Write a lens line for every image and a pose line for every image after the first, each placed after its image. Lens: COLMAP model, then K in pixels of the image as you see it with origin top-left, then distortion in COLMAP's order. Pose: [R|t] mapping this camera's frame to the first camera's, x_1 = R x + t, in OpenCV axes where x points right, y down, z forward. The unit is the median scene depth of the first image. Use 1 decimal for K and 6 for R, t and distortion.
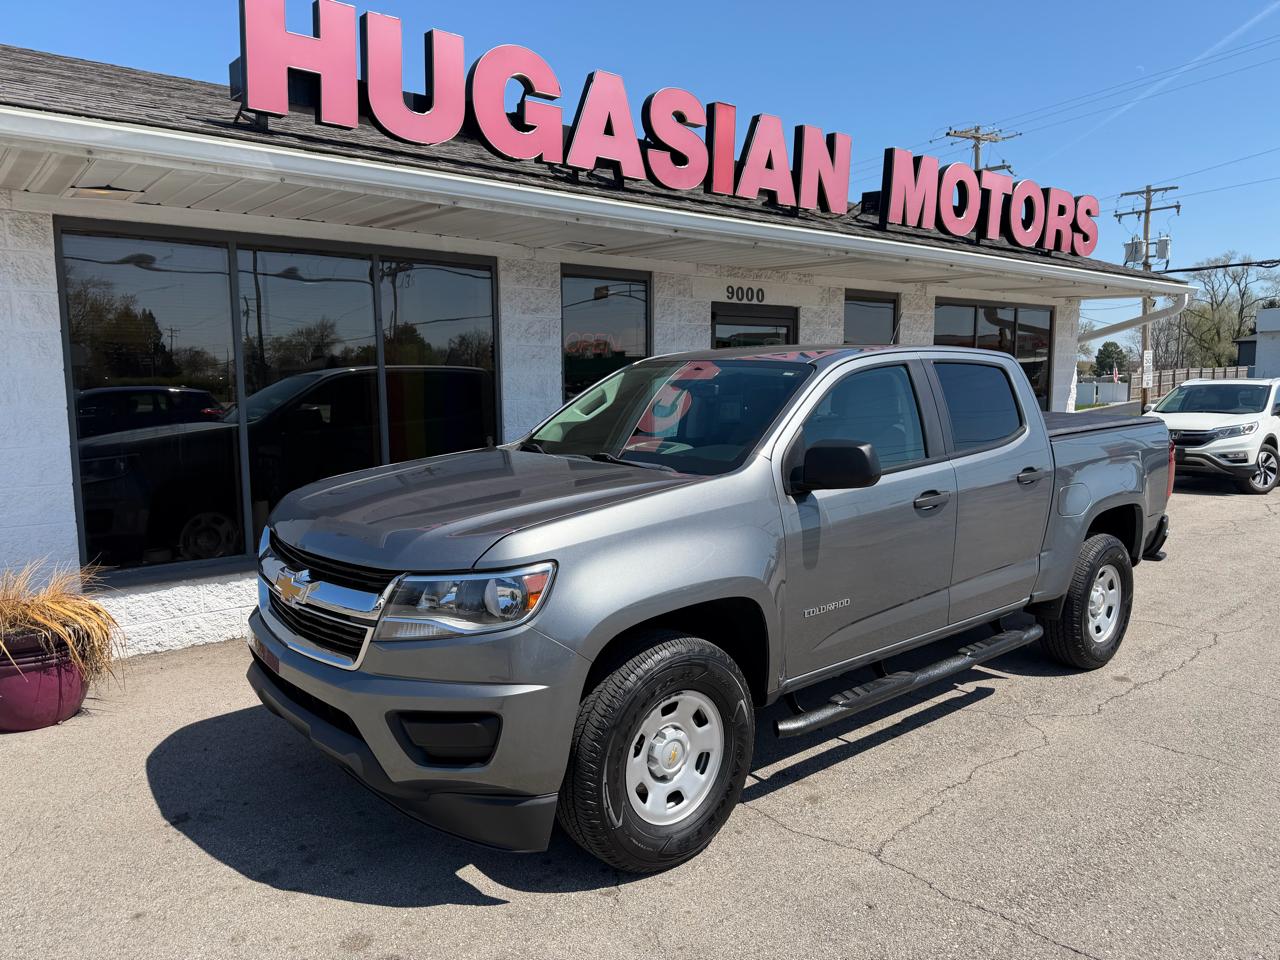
lens RADIAL K [[911.8, 0, 630.7], [0, 911.8, 483.2], [0, 0, 1]] dist [0.038399, -0.049756]
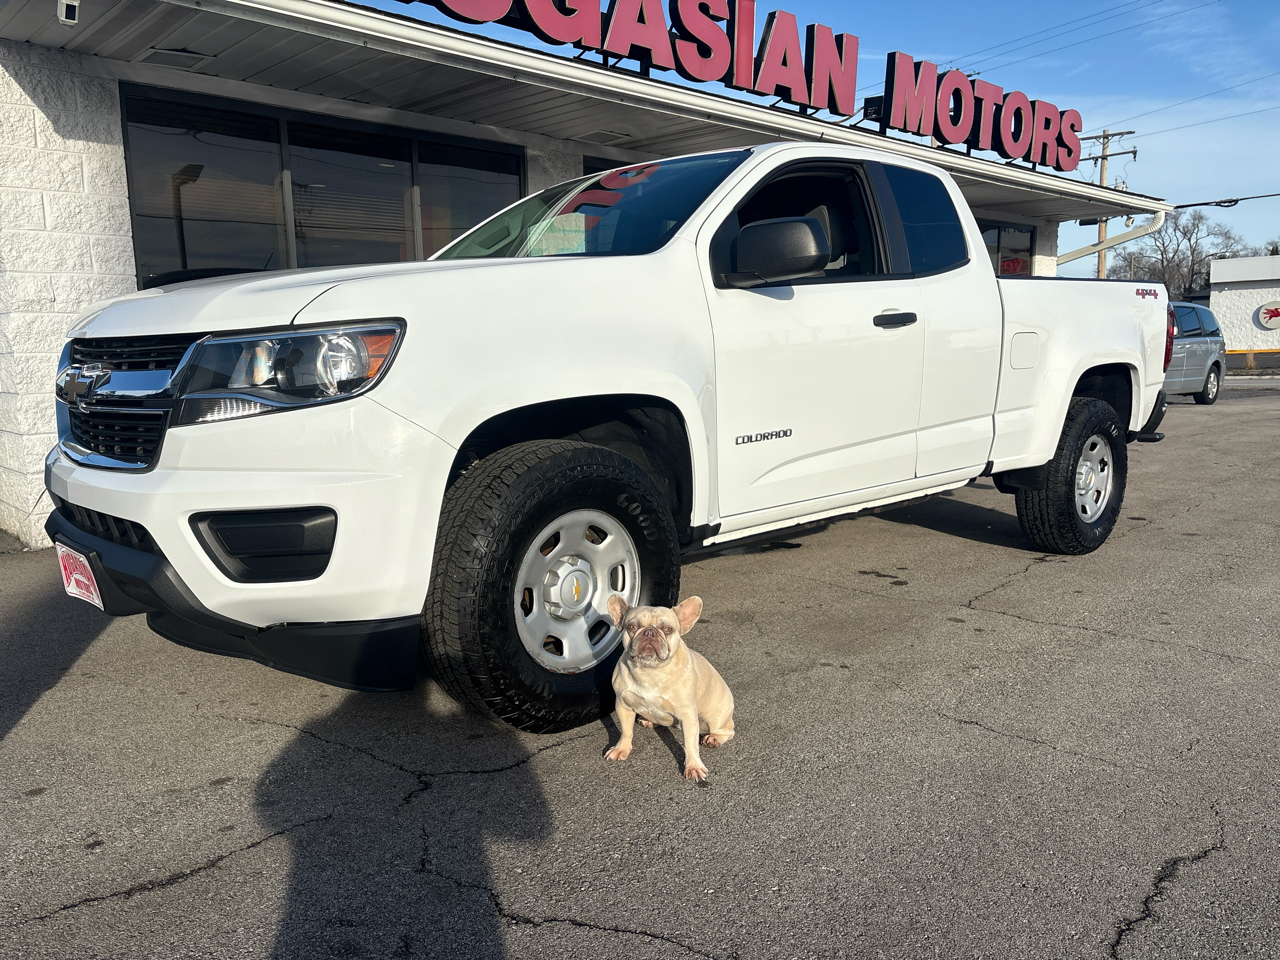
lens RADIAL K [[980.8, 0, 634.1], [0, 980.8, 484.2], [0, 0, 1]] dist [0.026568, -0.019235]
pose [[0.997120, -0.021153, 0.072828, -0.093827], [0.019369, 0.999497, 0.025113, 0.081654], [-0.073322, -0.023630, 0.997028, -0.081506]]
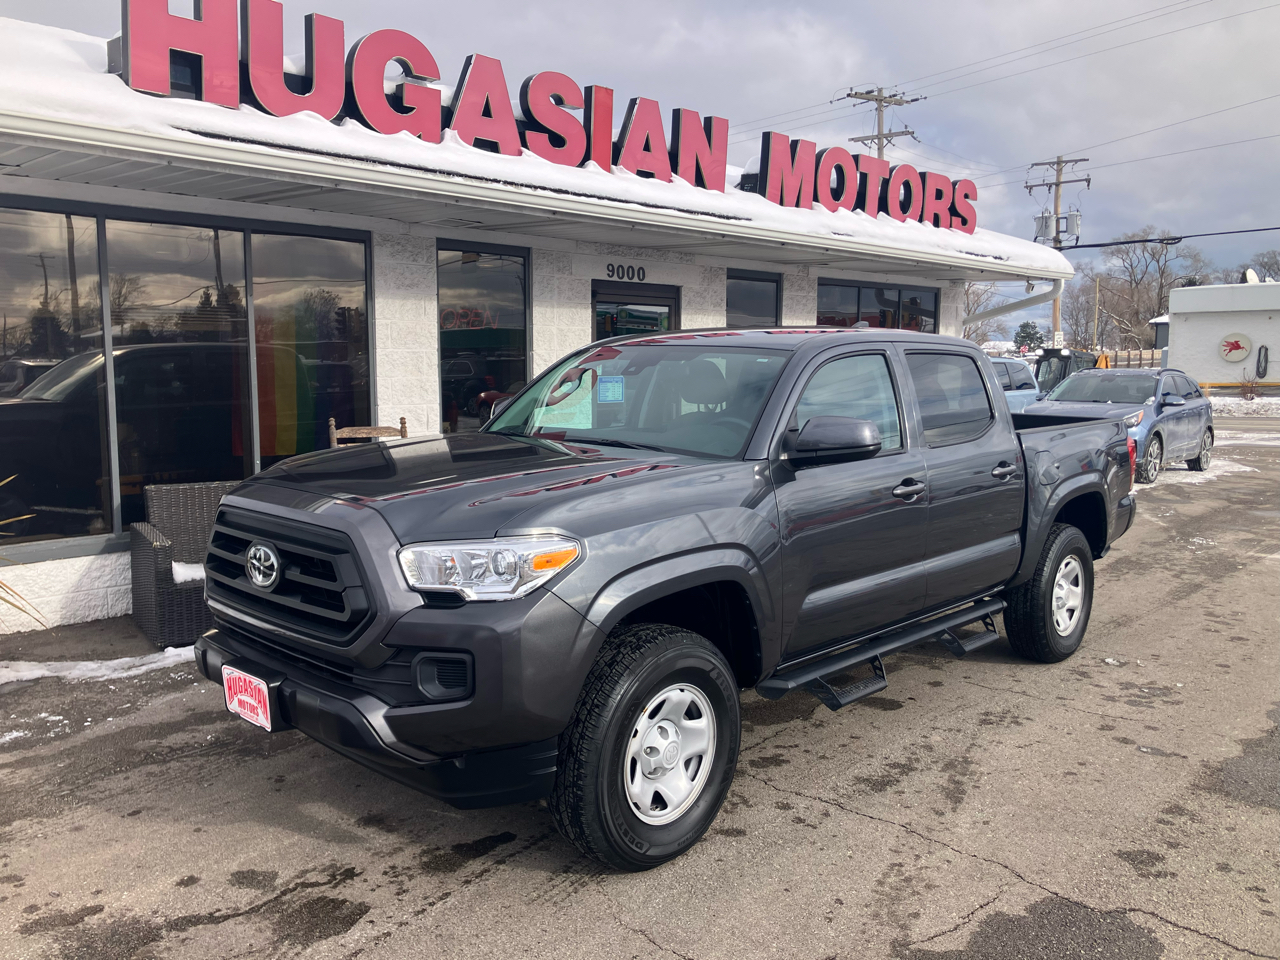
lens RADIAL K [[1055.6, 0, 629.9], [0, 1055.6, 468.7], [0, 0, 1]] dist [0.003986, 0.022457]
pose [[0.992967, -0.000150, 0.118388, -0.004538], [0.000879, 0.999981, -0.006105, 0.011611], [-0.118385, 0.006167, 0.992949, -0.131254]]
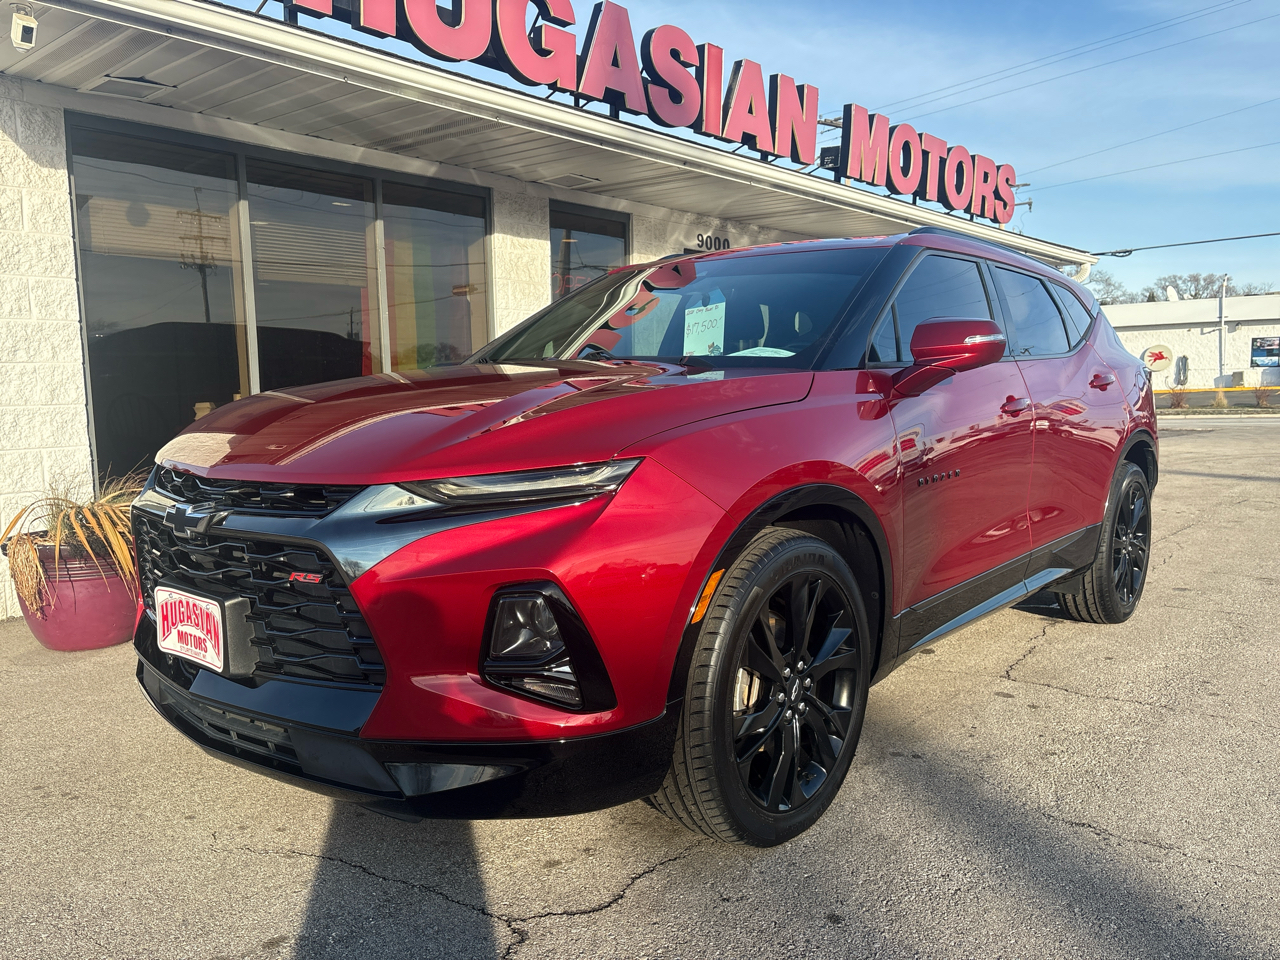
lens RADIAL K [[980.8, 0, 640.6], [0, 980.8, 489.8], [0, 0, 1]] dist [0.026568, -0.019235]
pose [[0.985326, -0.024435, 0.168925, -0.144470], [0.025435, 0.999669, -0.003753, 0.065271], [-0.168778, 0.007995, 0.985622, -0.043142]]
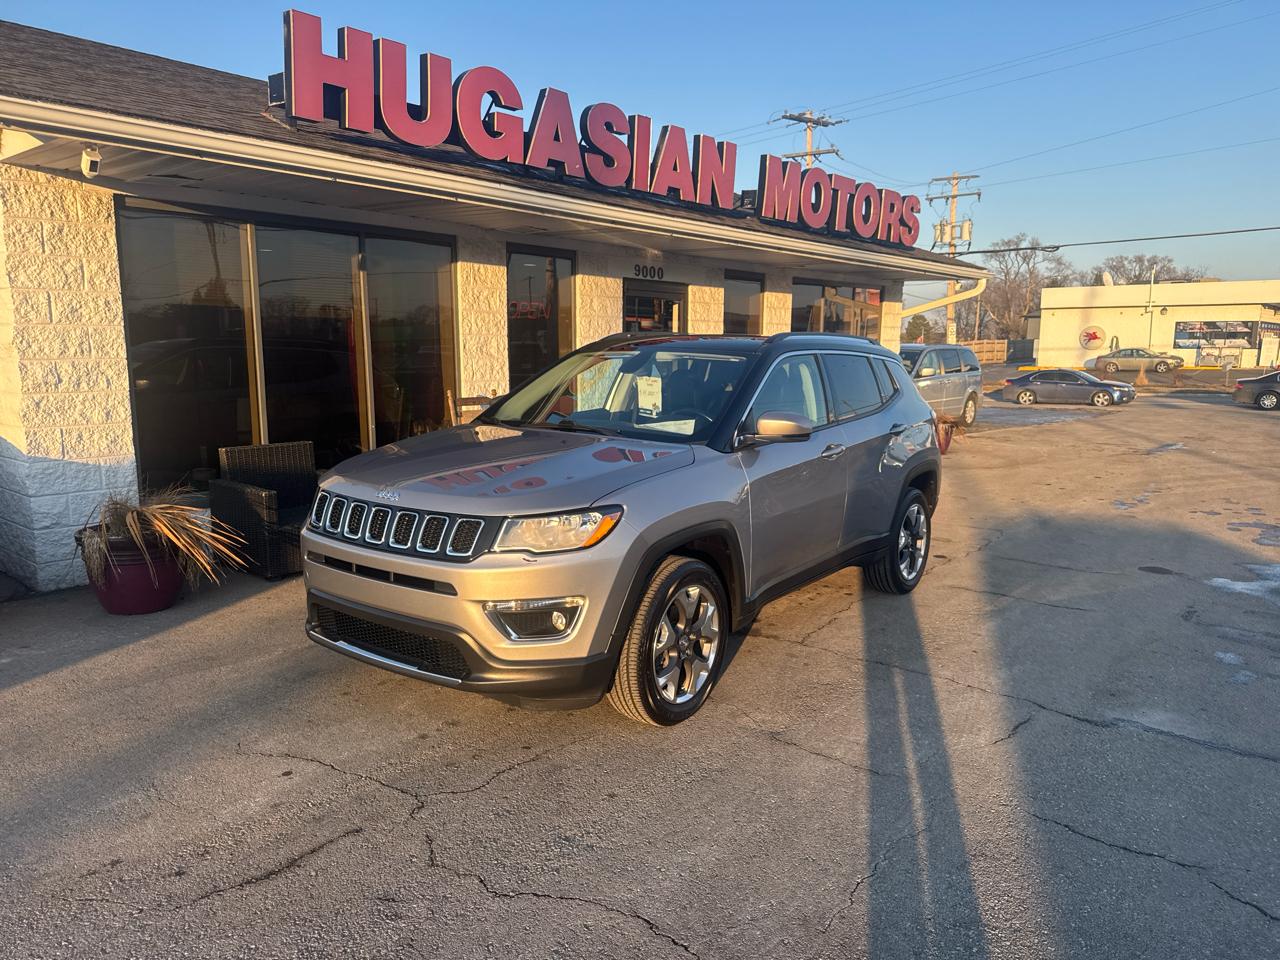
lens RADIAL K [[911.8, 0, 640.7], [0, 911.8, 493.1], [0, 0, 1]] dist [0.038399, -0.049756]
pose [[0.982431, -0.016752, 0.185874, -0.114411], [0.007825, 0.998785, 0.048654, 0.024729], [-0.186463, -0.046345, 0.981368, -0.188093]]
